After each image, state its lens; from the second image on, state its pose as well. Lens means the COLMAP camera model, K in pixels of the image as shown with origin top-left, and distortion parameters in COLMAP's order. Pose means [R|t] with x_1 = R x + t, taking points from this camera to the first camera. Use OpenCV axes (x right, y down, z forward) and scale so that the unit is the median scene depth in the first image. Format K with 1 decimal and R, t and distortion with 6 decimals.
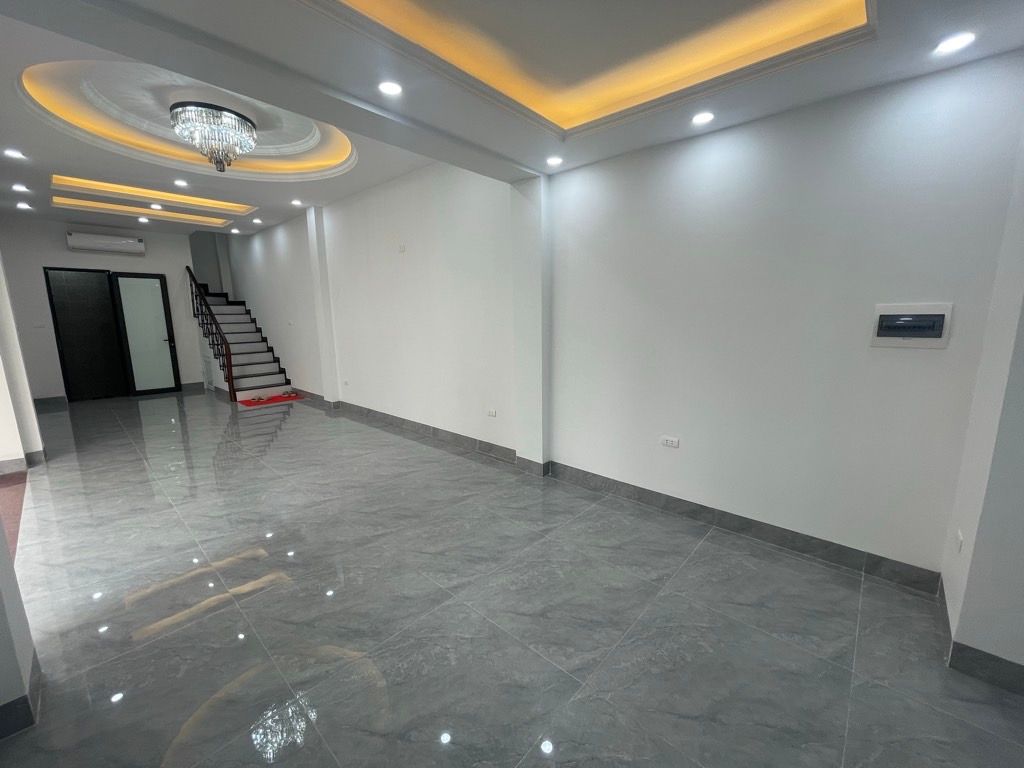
lens RADIAL K [[413.8, 0, 514.7], [0, 413.8, 386.5], [0, 0, 1]] dist [-0.002747, 0.000822]
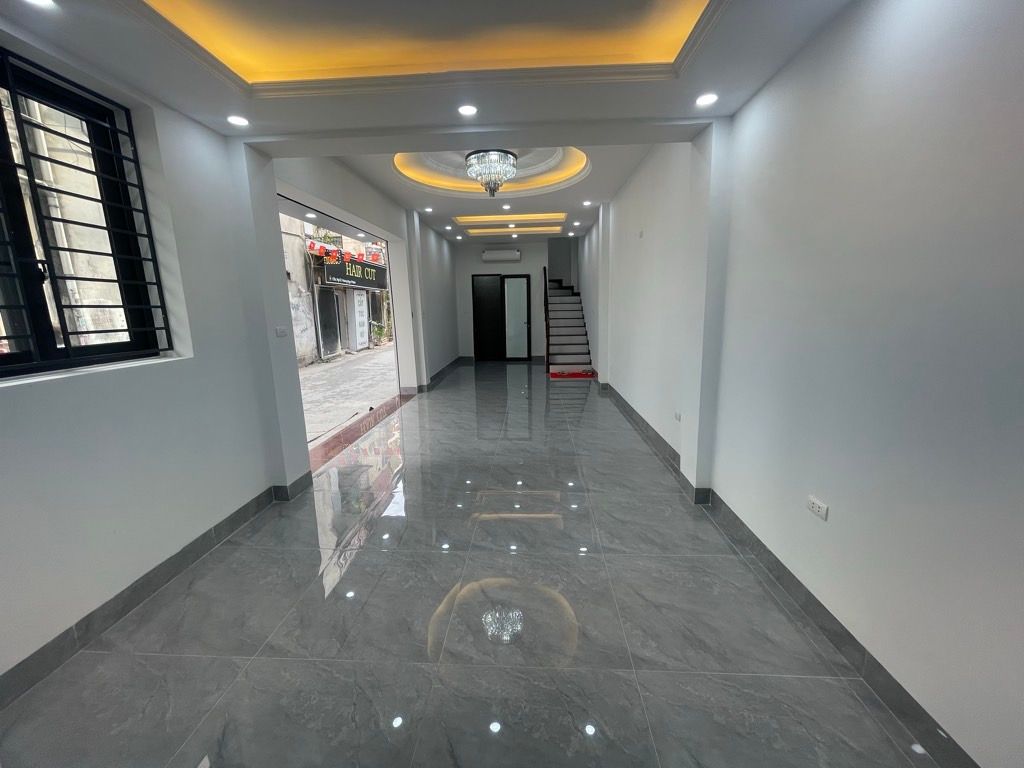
lens RADIAL K [[413.8, 0, 508.4], [0, 413.8, 386.6], [0, 0, 1]] dist [-0.002747, 0.000822]
pose [[0.625979, 0.145205, -0.766202, 0.359444], [-0.123342, 0.988580, 0.086580, -0.026558], [0.770024, 0.040308, 0.636740, 0.168856]]
